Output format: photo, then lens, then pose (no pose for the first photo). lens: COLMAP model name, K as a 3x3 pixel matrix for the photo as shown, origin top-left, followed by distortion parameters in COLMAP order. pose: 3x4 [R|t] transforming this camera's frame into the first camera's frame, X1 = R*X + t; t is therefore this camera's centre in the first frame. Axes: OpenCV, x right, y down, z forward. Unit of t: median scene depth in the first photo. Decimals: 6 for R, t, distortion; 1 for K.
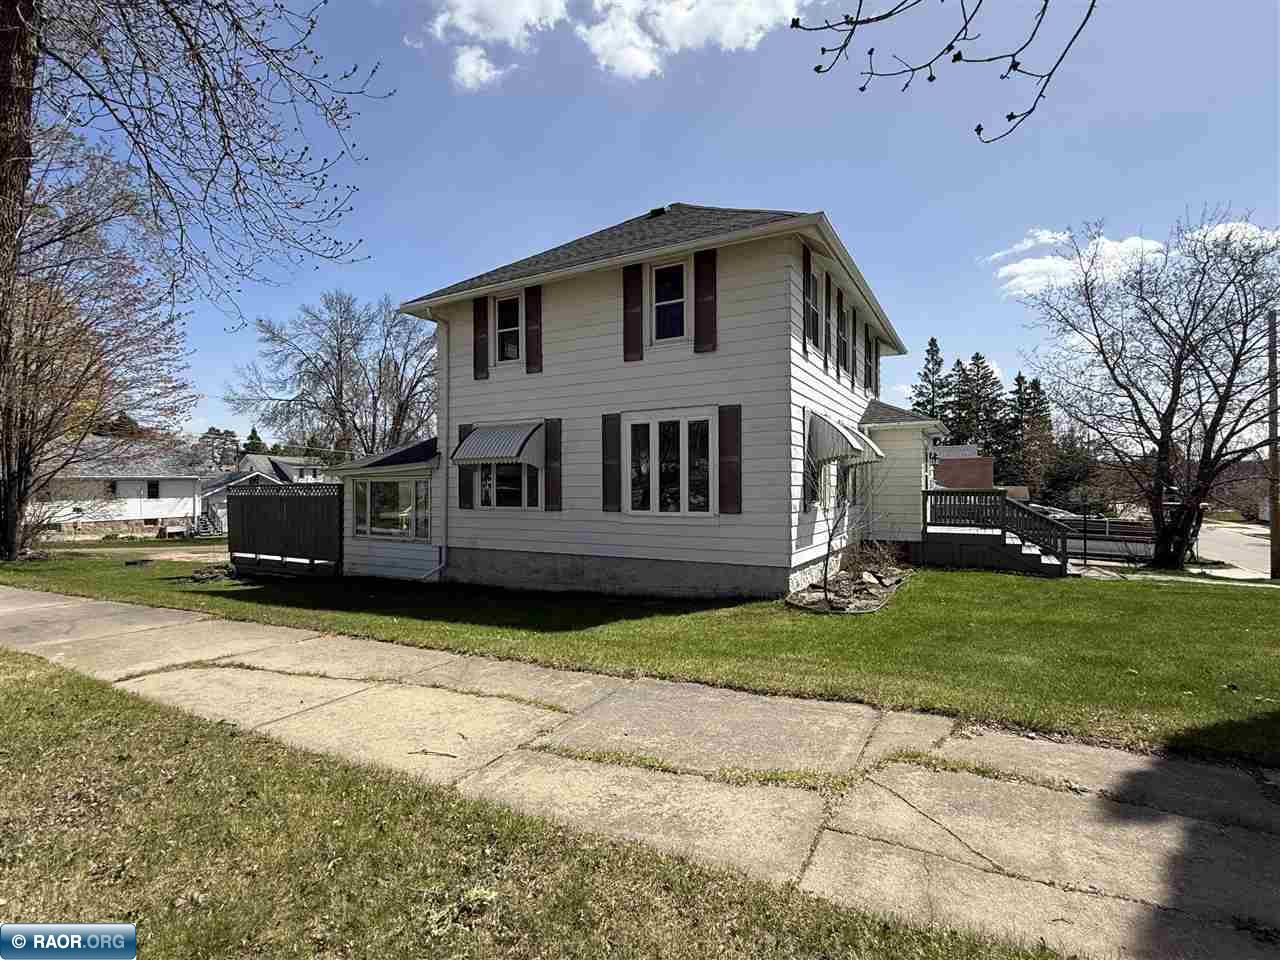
lens RADIAL K [[603.9, 0, 633.3], [0, 603.9, 487.4], [0, 0, 1]] dist [0.013378, -0.000238]
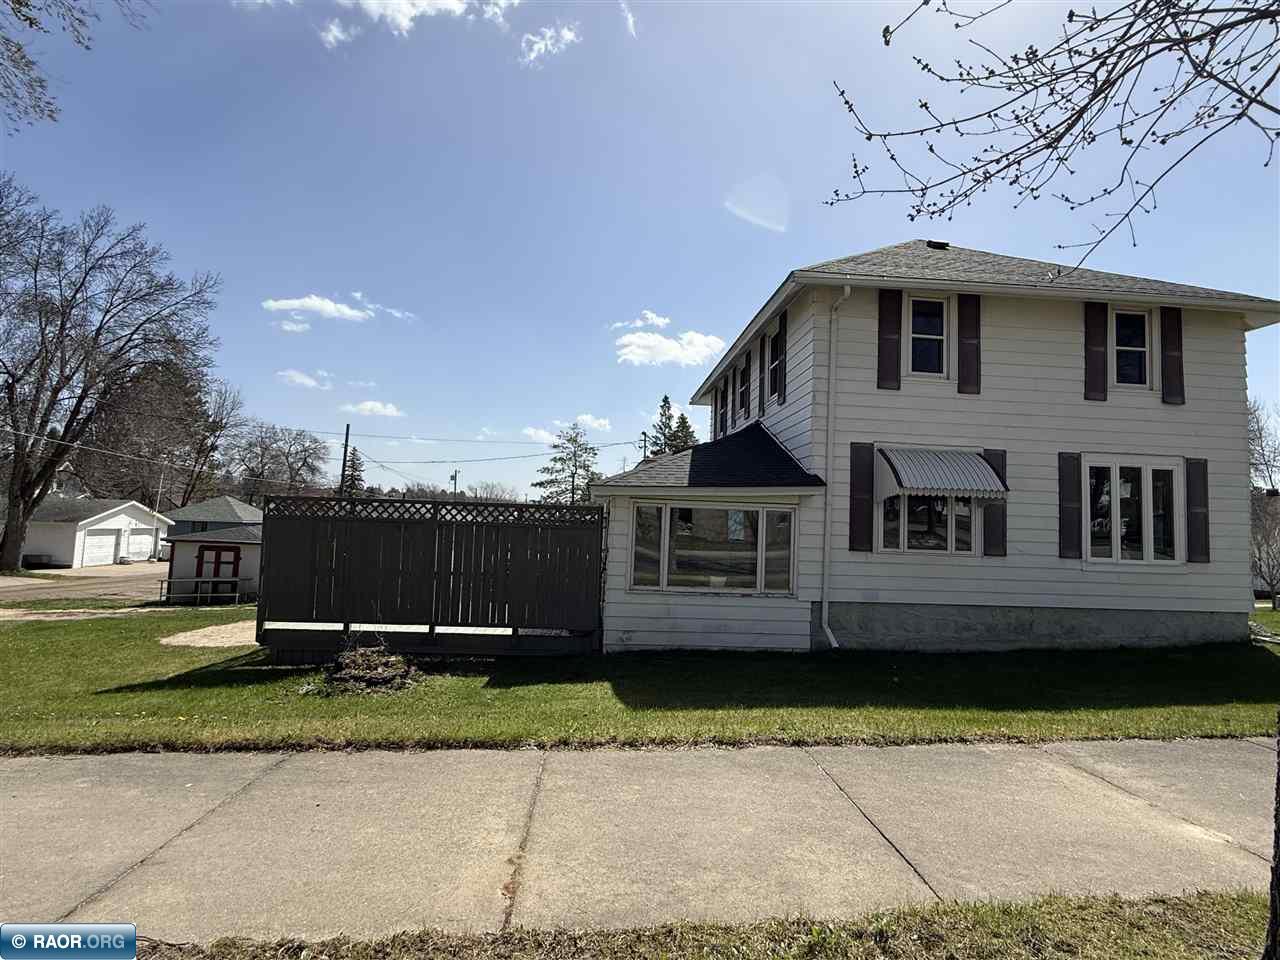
lens RADIAL K [[603.9, 0, 631.3], [0, 603.9, 481.2], [0, 0, 1]] dist [0.013378, -0.000238]
pose [[0.828951, 0.068907, 0.555061, -0.984476], [-0.039818, 0.997135, -0.064321, 0.007987], [-0.557903, 0.031218, 0.829319, 0.534559]]
